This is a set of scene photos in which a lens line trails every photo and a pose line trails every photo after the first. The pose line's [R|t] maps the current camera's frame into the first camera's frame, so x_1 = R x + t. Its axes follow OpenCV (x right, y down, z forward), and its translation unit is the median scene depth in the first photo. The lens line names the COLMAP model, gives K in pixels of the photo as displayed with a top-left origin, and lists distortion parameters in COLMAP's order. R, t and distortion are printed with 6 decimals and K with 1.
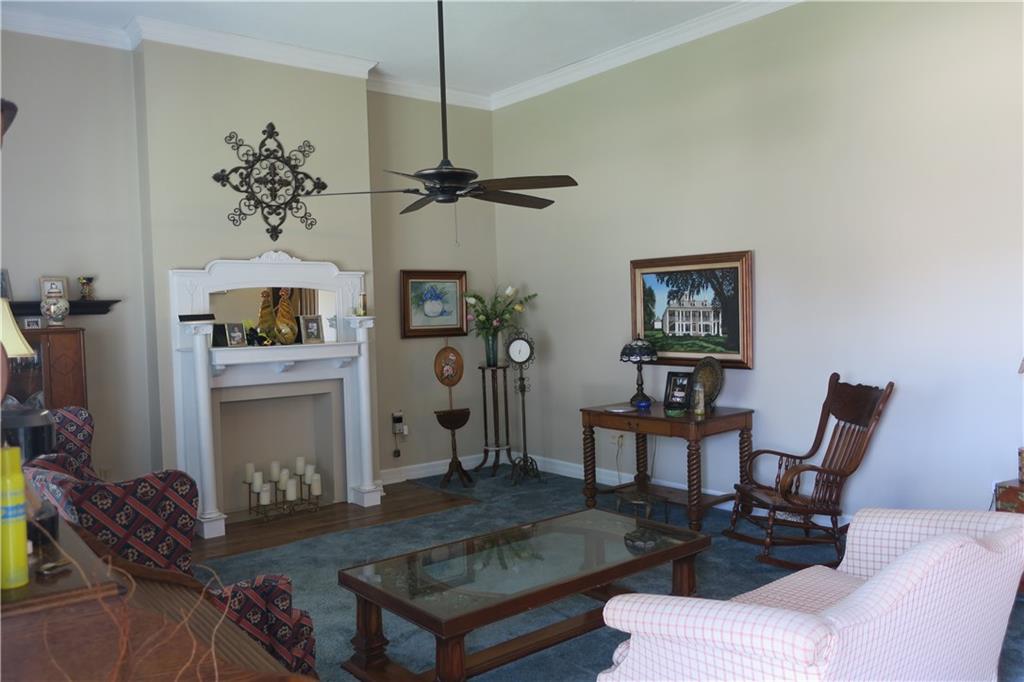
lens RADIAL K [[807.5, 0, 512.0], [0, 807.5, 341.0], [0, 0, 1]] dist [0.004391, 0.002930]
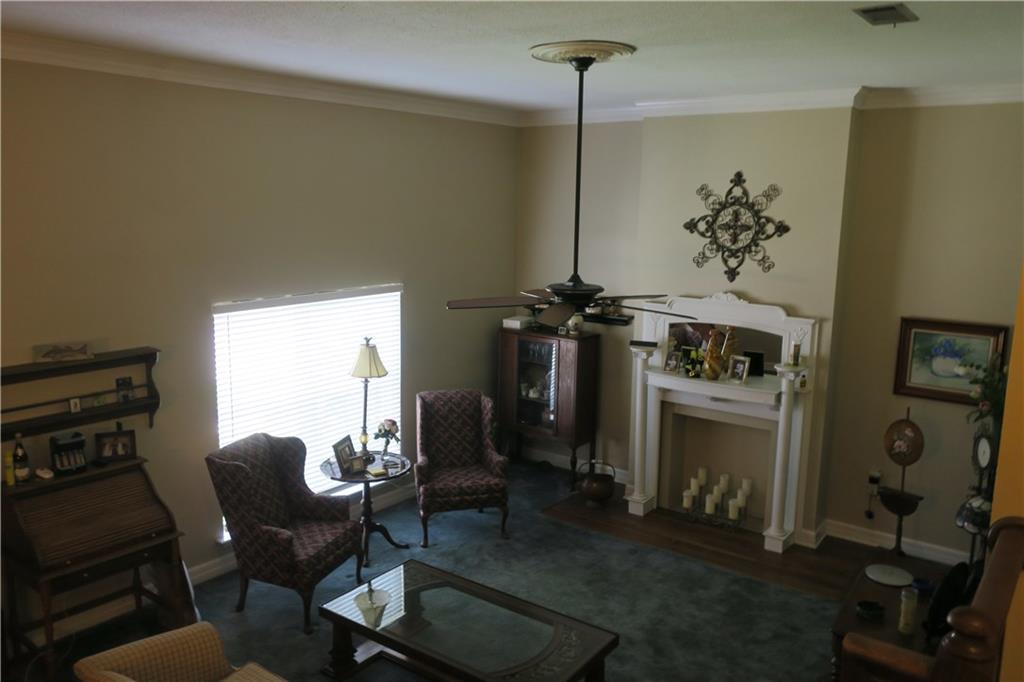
lens RADIAL K [[807.5, 0, 512.0], [0, 807.5, 341.0], [0, 0, 1]] dist [0.004391, 0.002930]
pose [[0.258458, 0.201429, -0.944789, 0.666717], [-0.057006, 0.979495, 0.193234, -0.238491], [0.964339, 0.003916, 0.264642, 0.431098]]
